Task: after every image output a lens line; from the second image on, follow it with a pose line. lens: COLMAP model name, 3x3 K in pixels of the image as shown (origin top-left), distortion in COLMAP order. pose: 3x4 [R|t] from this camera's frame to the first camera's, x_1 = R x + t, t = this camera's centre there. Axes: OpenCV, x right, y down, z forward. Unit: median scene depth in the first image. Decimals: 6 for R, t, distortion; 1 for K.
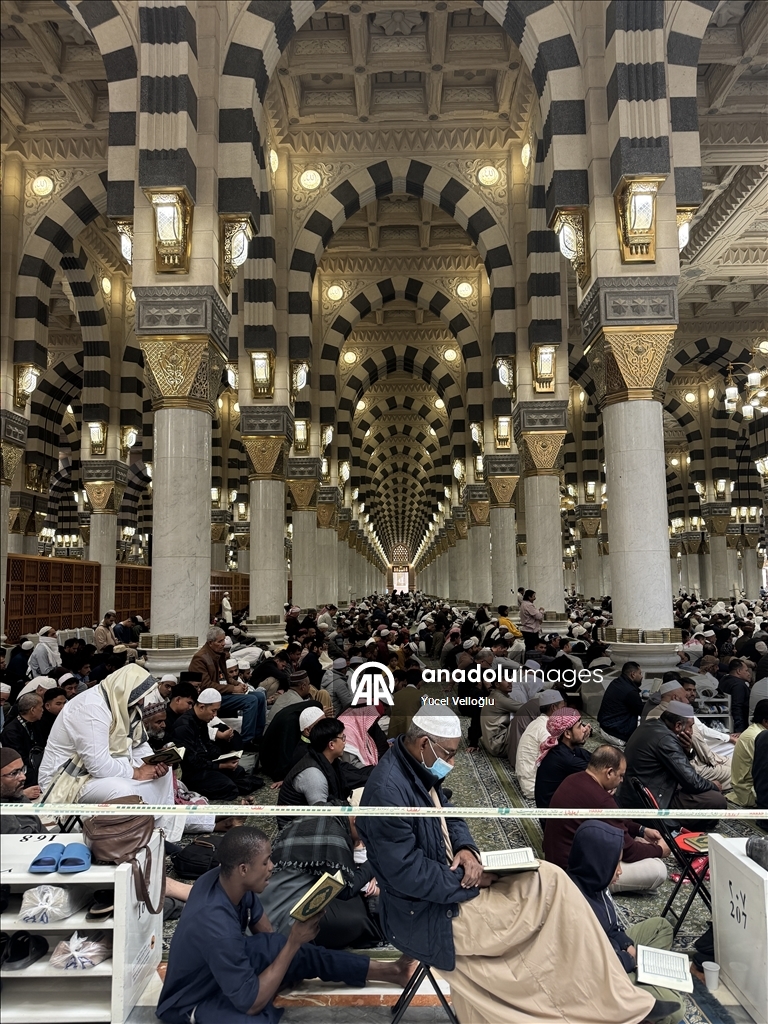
lens RADIAL K [[701.9, 0, 385.3], [0, 701.9, 510.3], [0, 0, 1]] dist [0.017326, -0.031996]
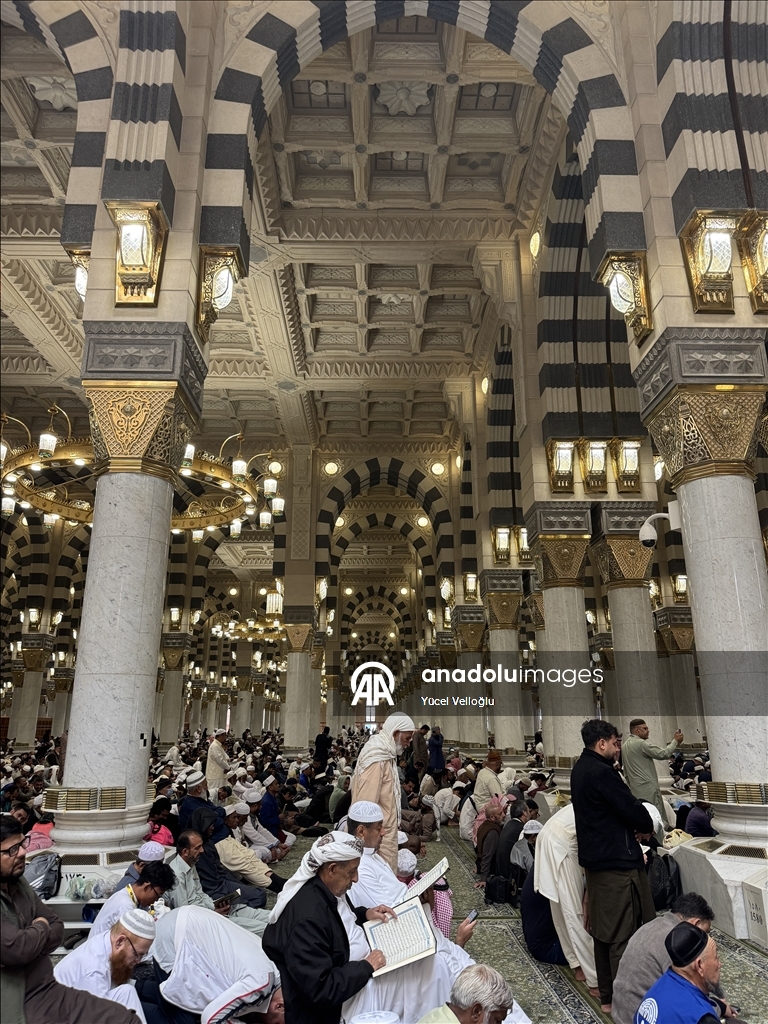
lens RADIAL K [[701.9, 0, 388.1], [0, 701.9, 516.8], [0, 0, 1]] dist [0.017326, -0.031996]
pose [[0.998646, 0.022030, 0.047120, -0.034922], [-0.013442, 0.984411, -0.175372, 0.020510], [-0.050249, 0.174501, 0.983374, 0.170468]]
